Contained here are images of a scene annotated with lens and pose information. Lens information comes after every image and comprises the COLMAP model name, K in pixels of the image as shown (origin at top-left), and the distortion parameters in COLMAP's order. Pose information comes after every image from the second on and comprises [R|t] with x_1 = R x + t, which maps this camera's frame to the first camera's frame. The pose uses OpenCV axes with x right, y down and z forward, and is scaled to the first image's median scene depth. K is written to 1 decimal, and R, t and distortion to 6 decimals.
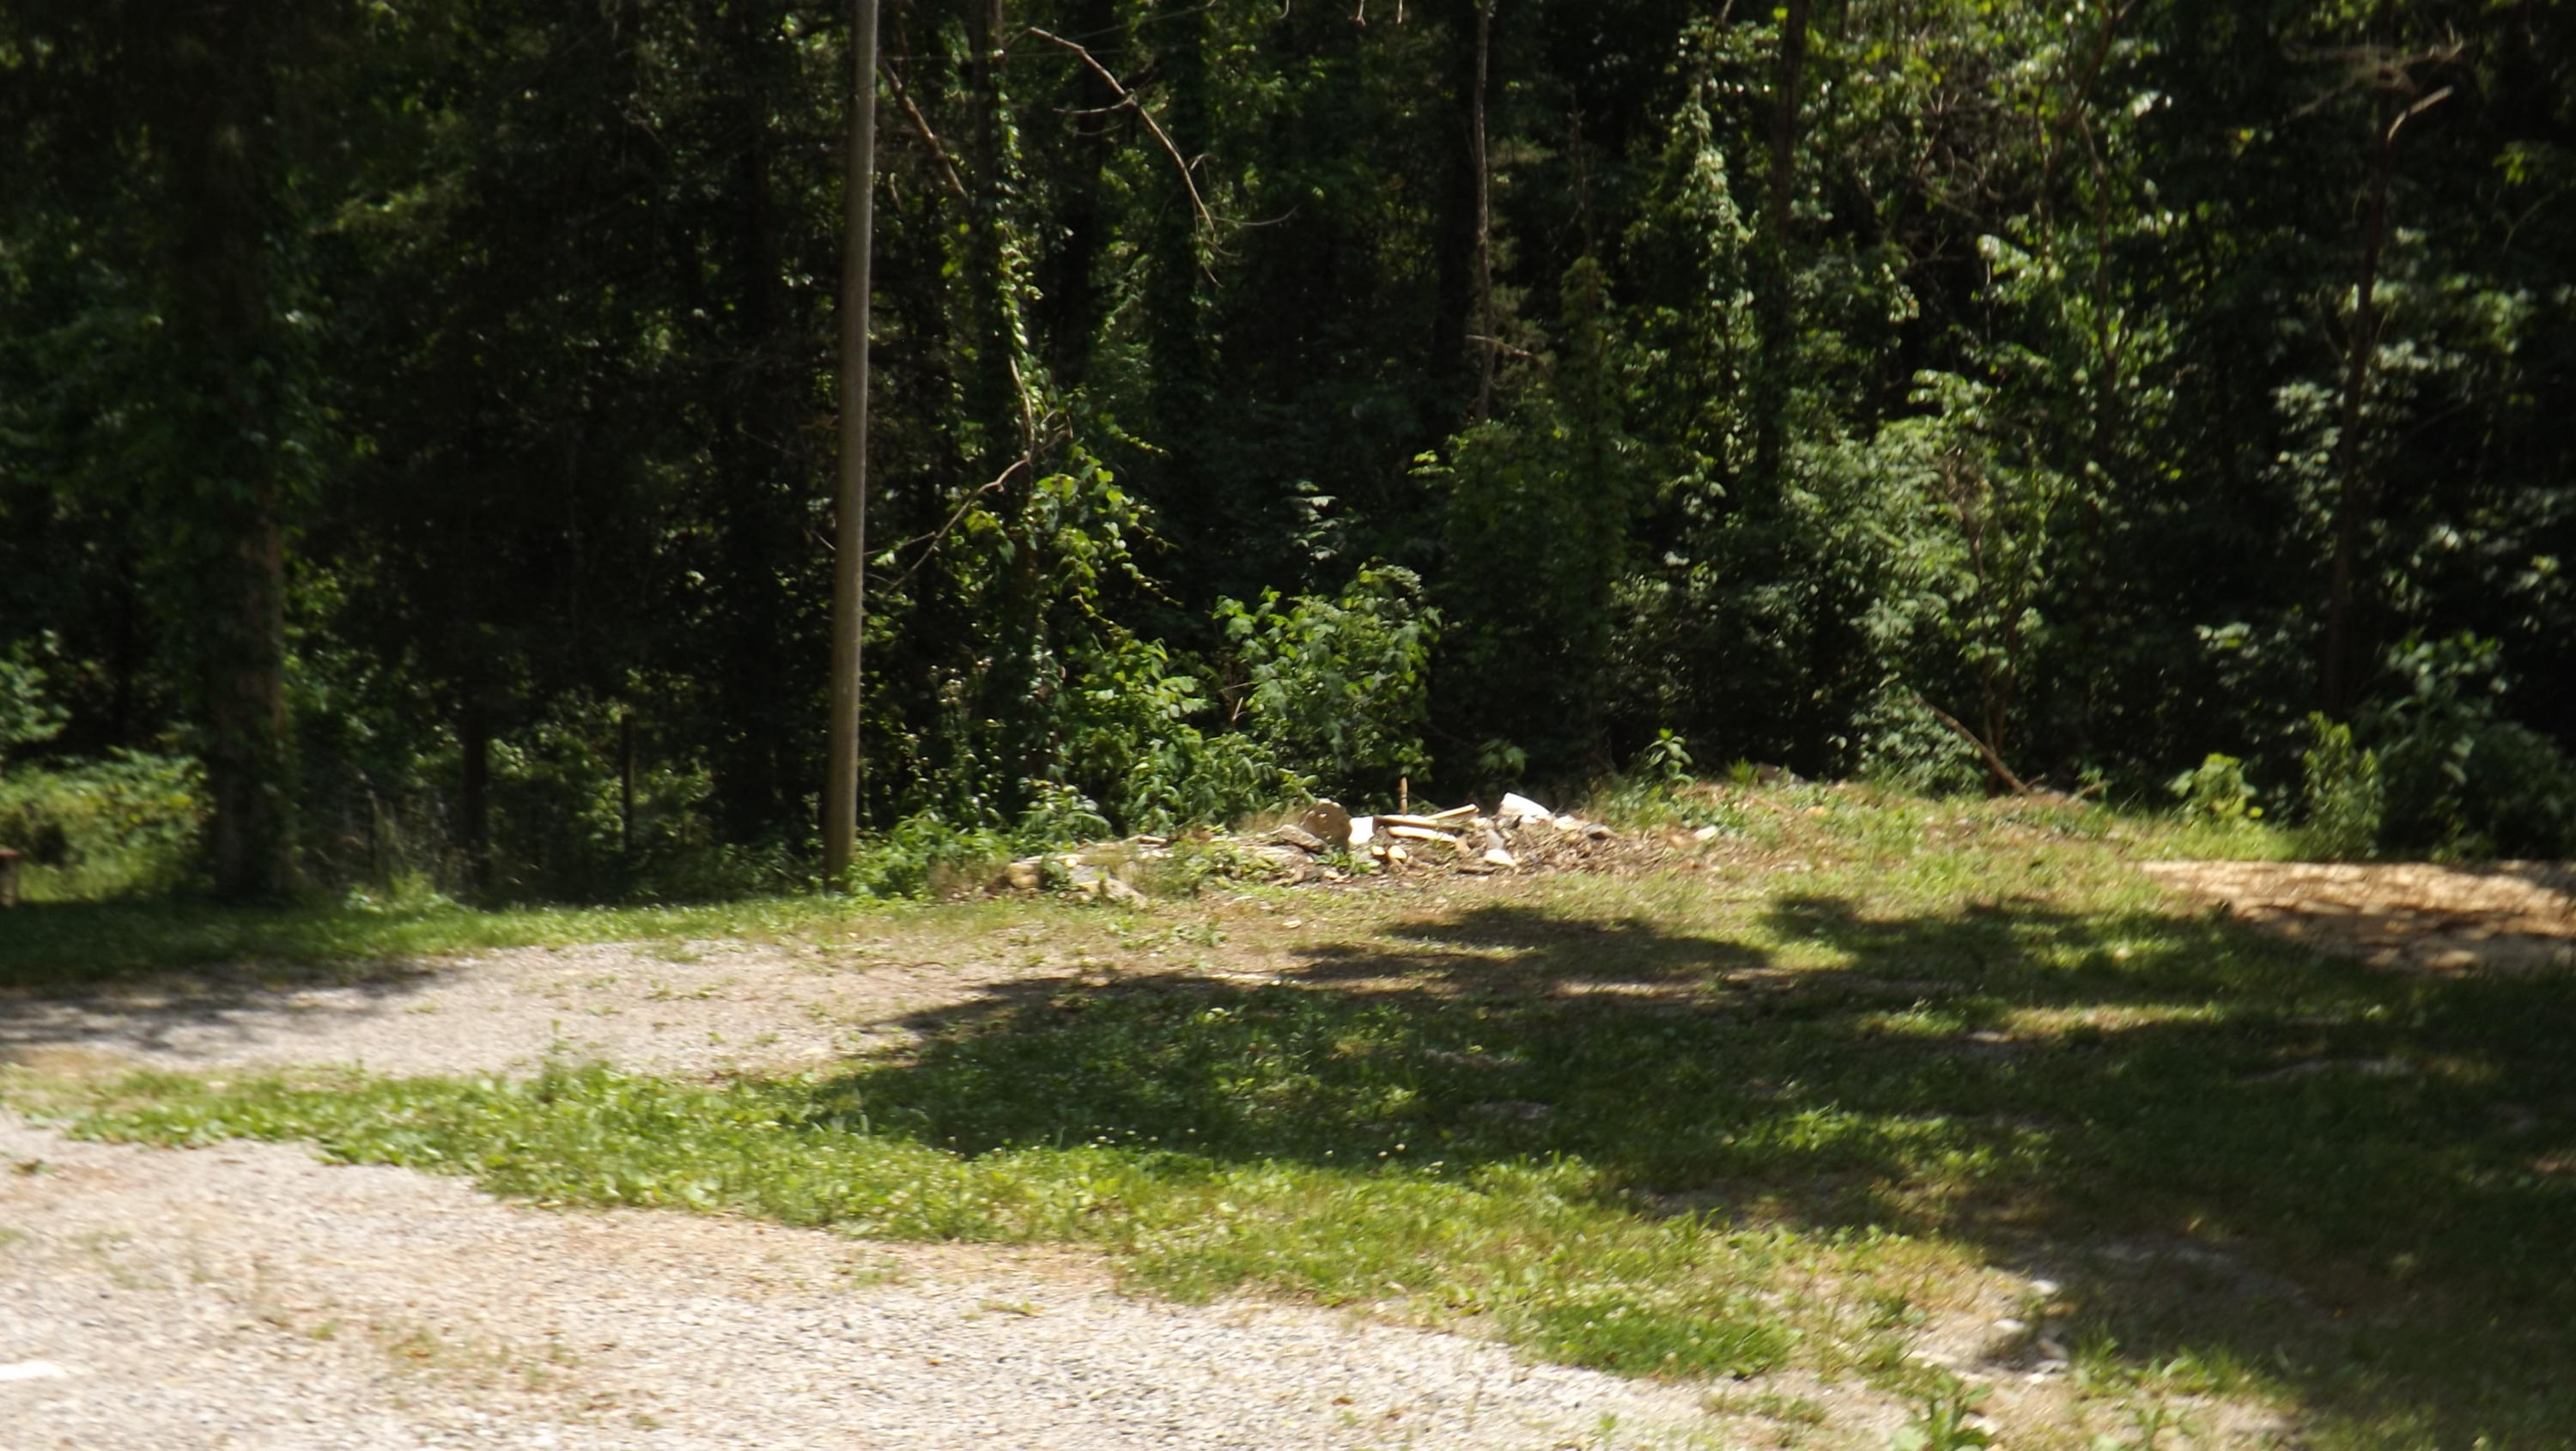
lens RADIAL K [[3600.3, 0, 1290.9], [0, 3600.3, 727.3], [0, 0, 1]] dist [-0.073872, 0.000000]
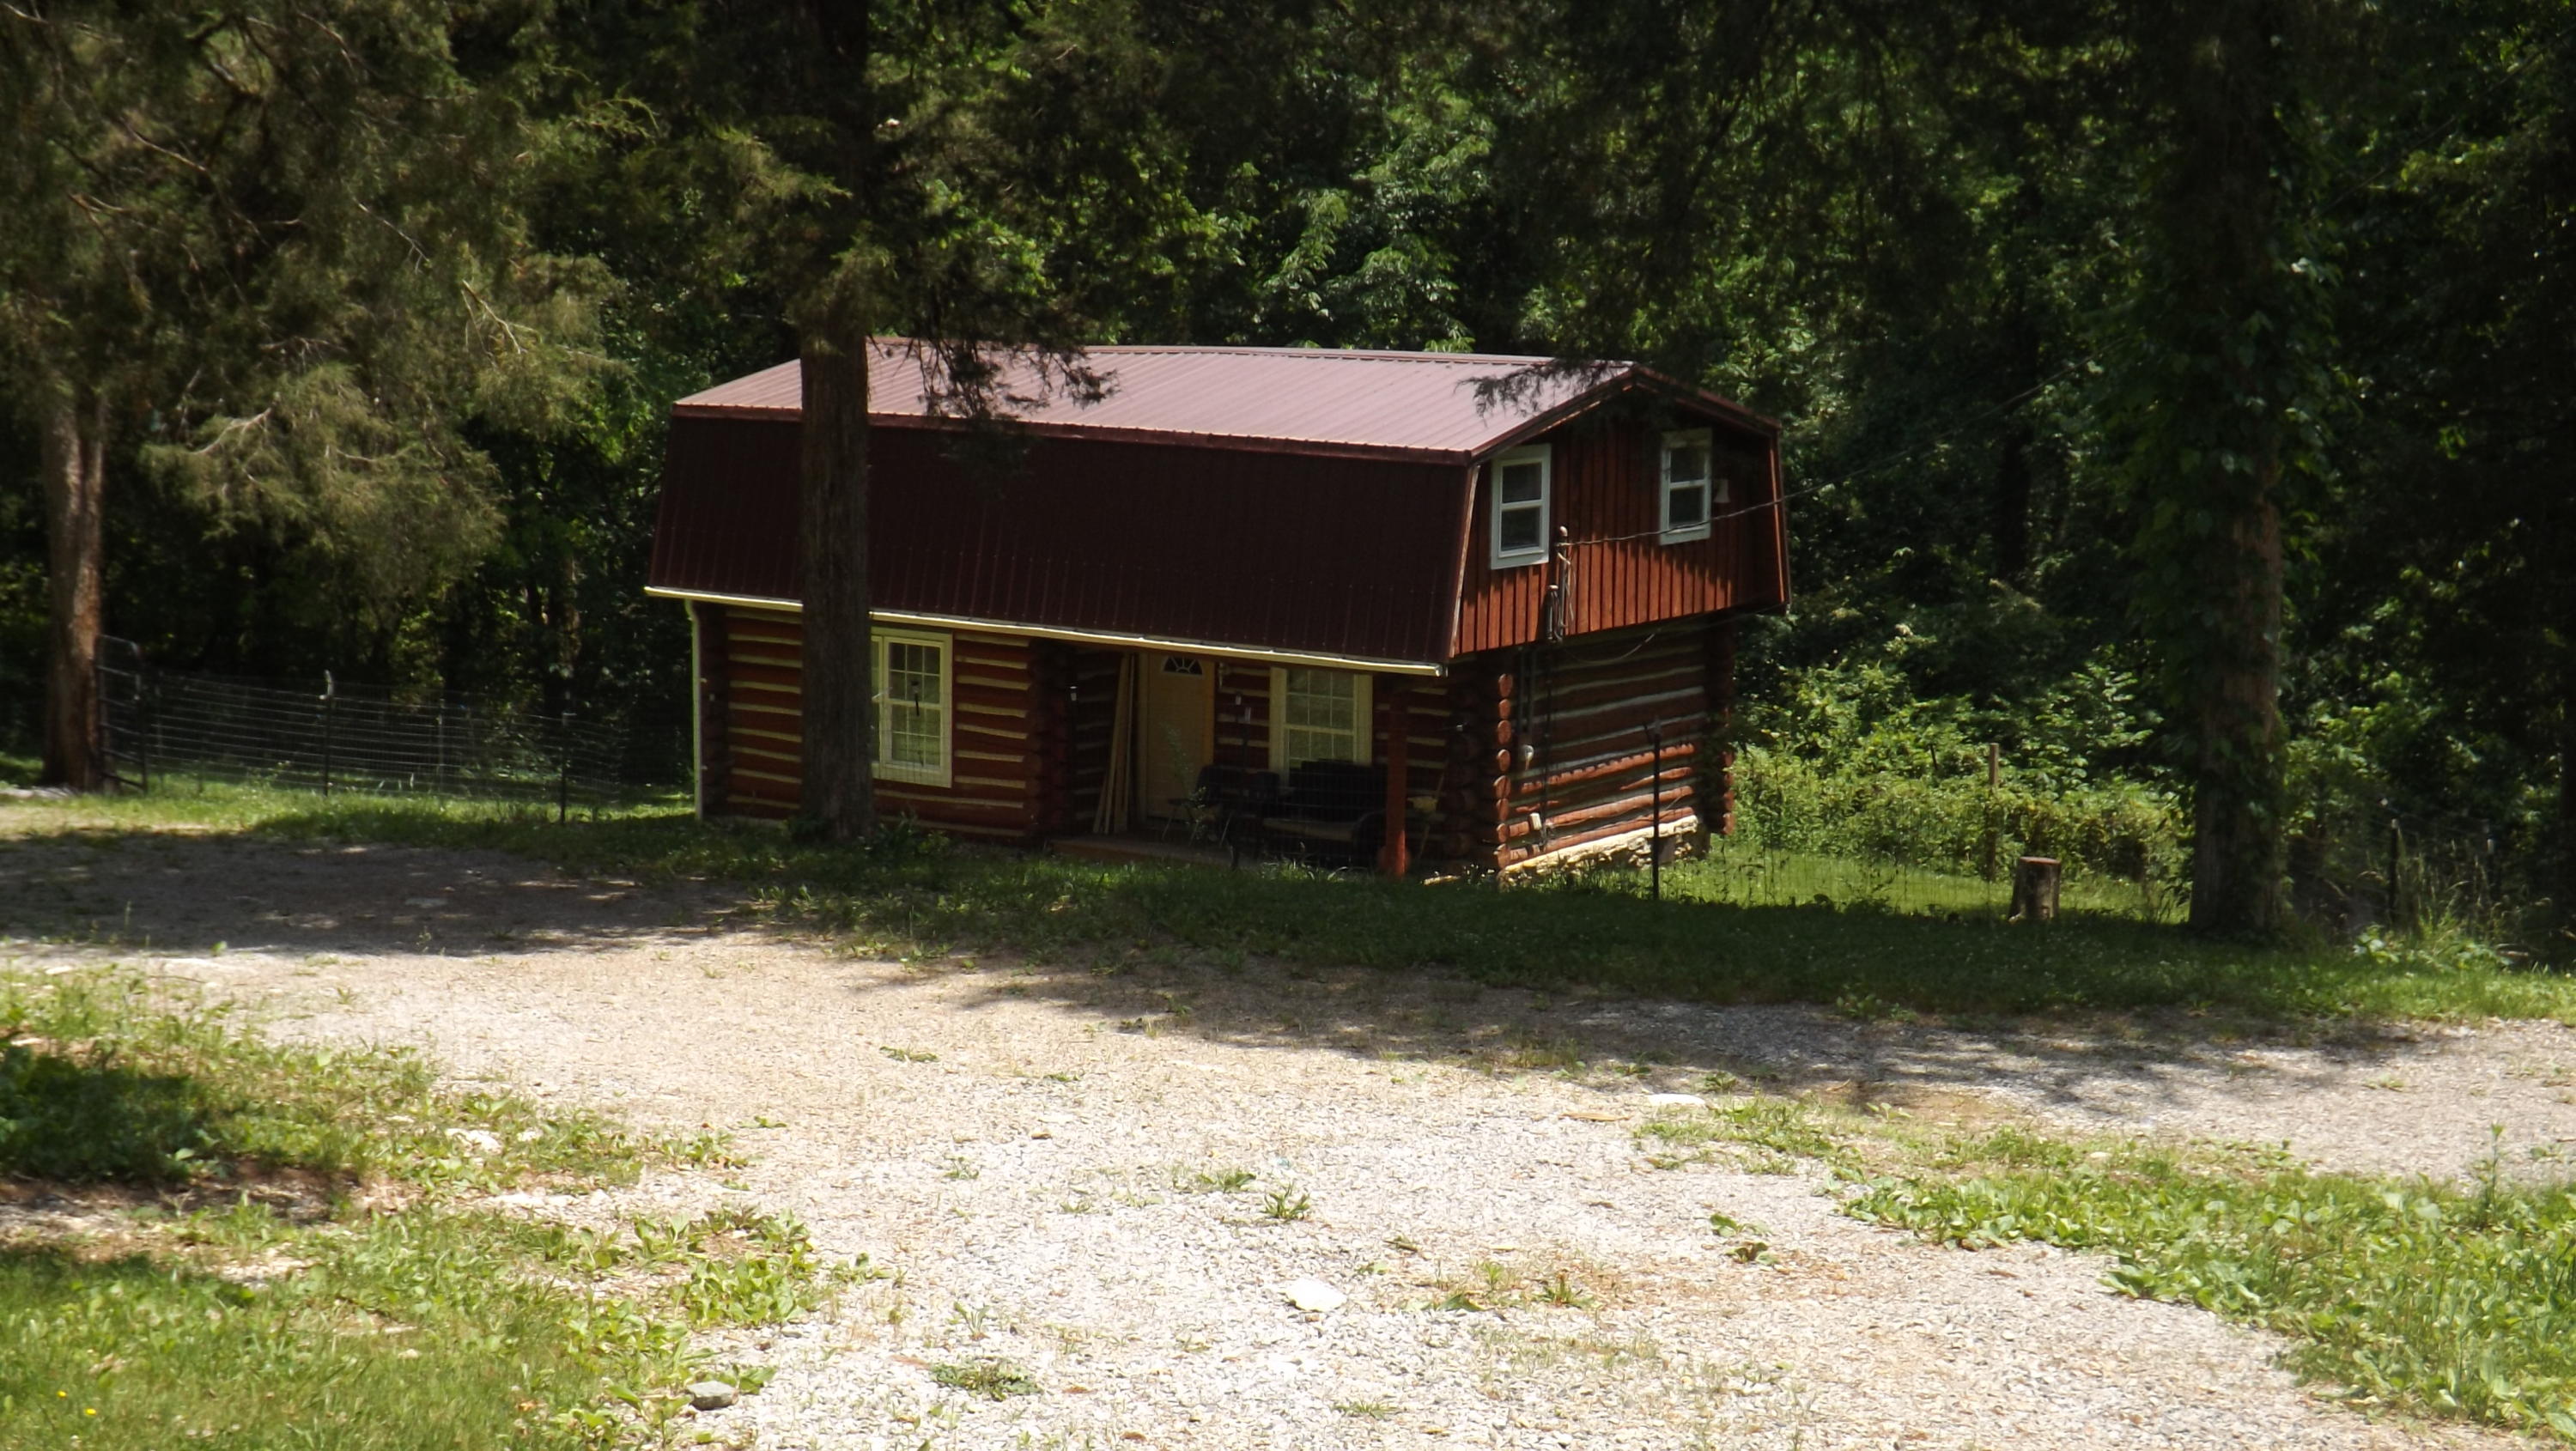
lens RADIAL K [[3600.3, 0, 1202.5], [0, 3600.3, 670.5], [0, 0, 1]] dist [-0.073872, 0.000000]
pose [[0.817567, 0.042163, -0.574288, 0.004221], [-0.054439, 0.998508, -0.004192, 0.001163], [0.573255, 0.034691, 0.818643, 0.158808]]
